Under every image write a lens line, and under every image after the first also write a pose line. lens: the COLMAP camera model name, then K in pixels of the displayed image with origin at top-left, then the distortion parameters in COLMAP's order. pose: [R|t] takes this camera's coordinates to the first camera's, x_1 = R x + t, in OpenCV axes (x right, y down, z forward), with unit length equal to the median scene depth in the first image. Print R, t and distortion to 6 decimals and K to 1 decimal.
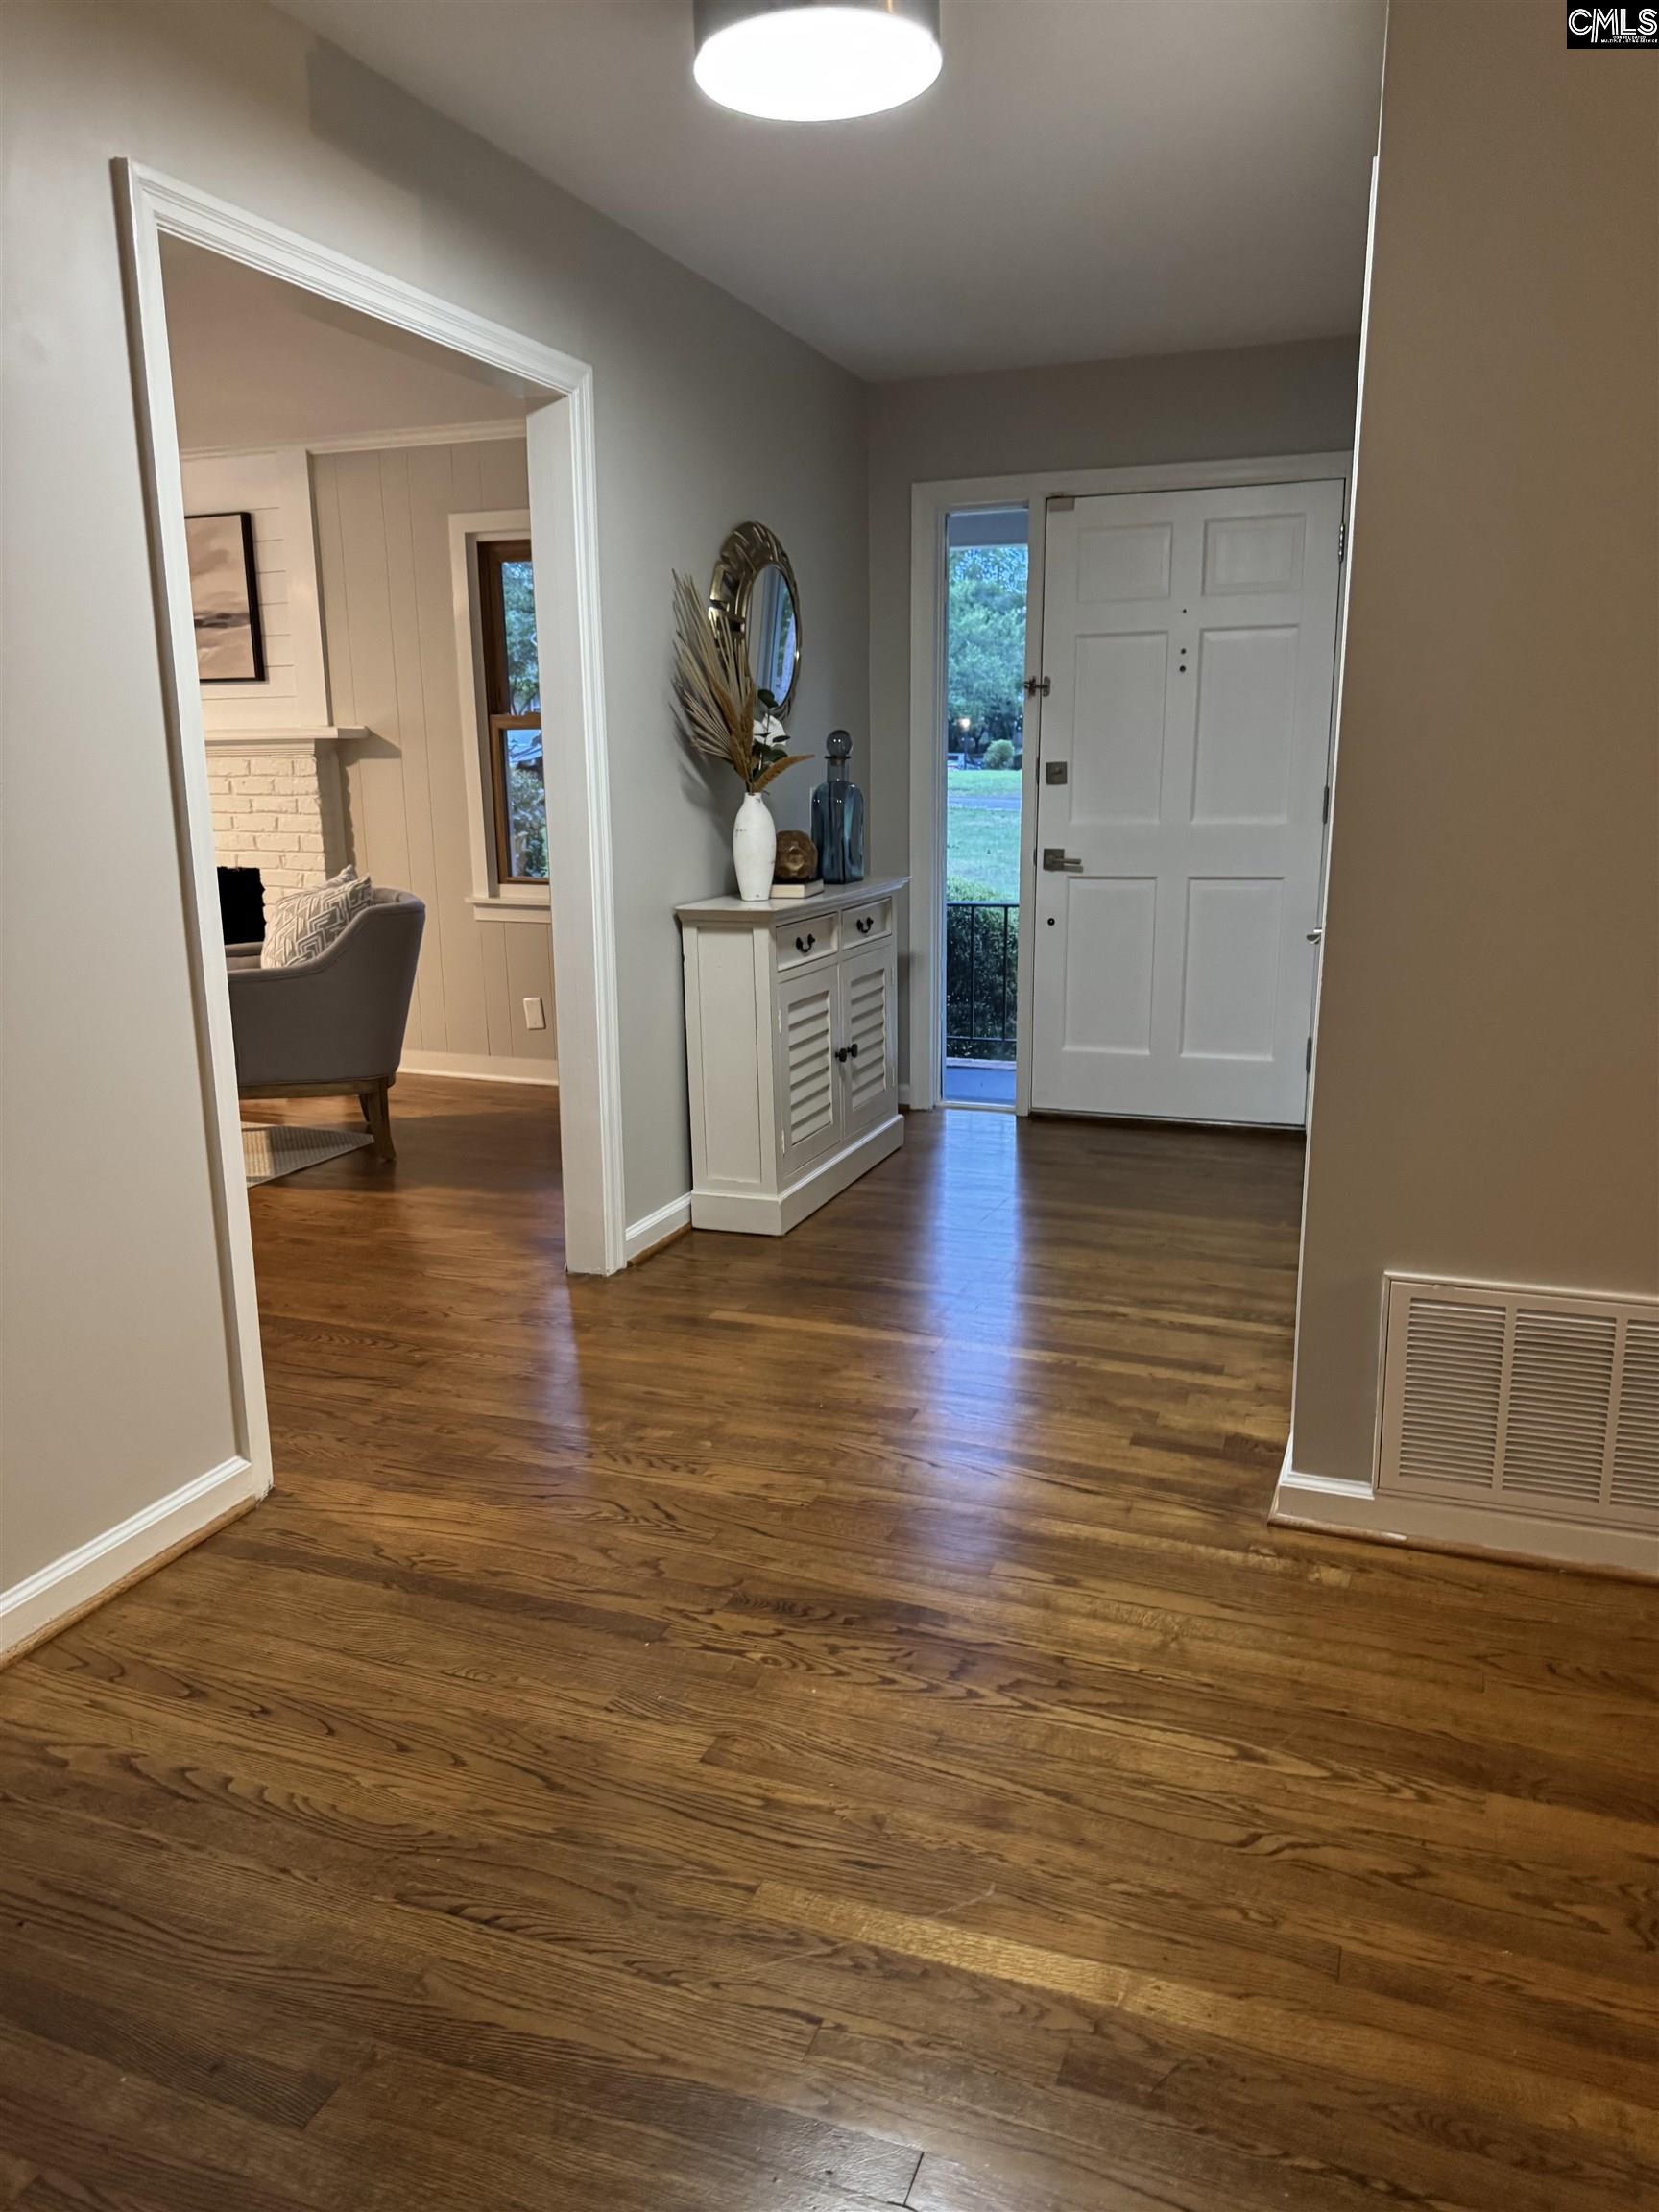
lens RADIAL K [[1585.7, 0, 829.5], [0, 1585.7, 1106.0], [0, 0, 1]] dist [0.059855, -0.080298]
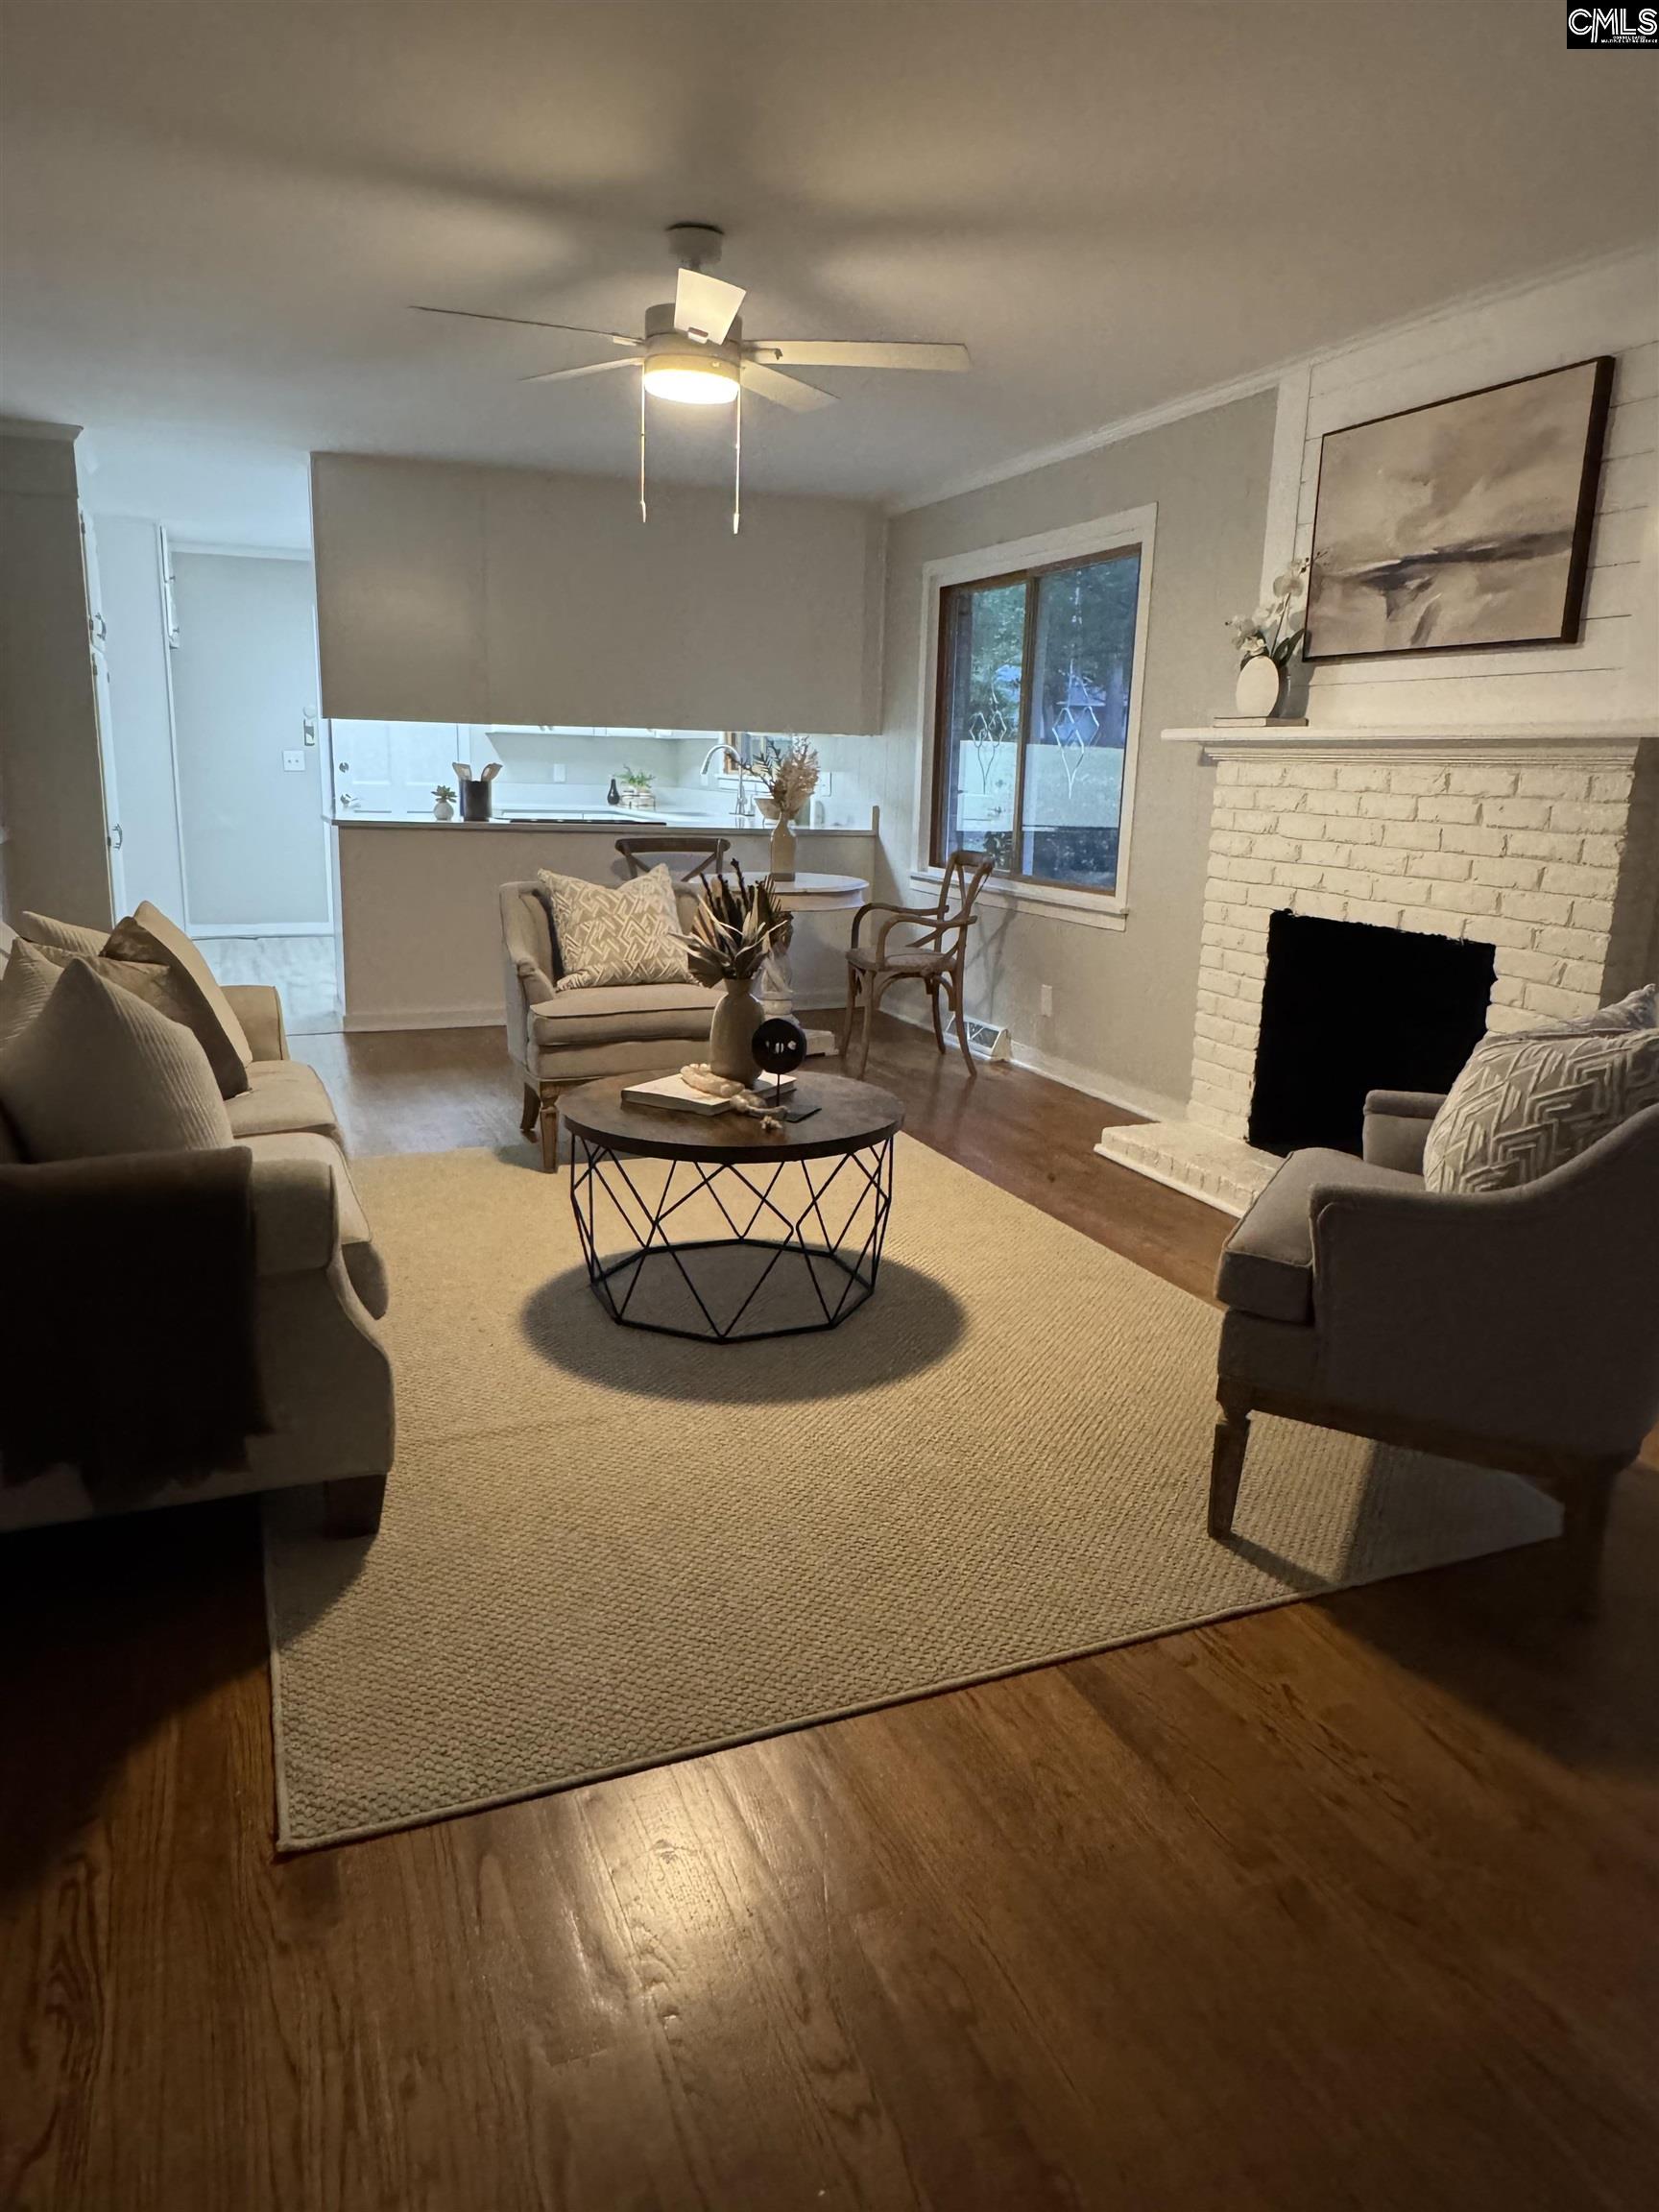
lens RADIAL K [[1445.4, 0, 829.5], [0, 1445.4, 1106.0], [0, 0, 1]] dist [-0.000171, 0.001849]
pose [[0.688697, 0.198213, -0.697430, -0.131963], [-0.188930, 0.977736, 0.091313, -0.091586], [0.700001, 0.068878, 0.710812, 0.428125]]
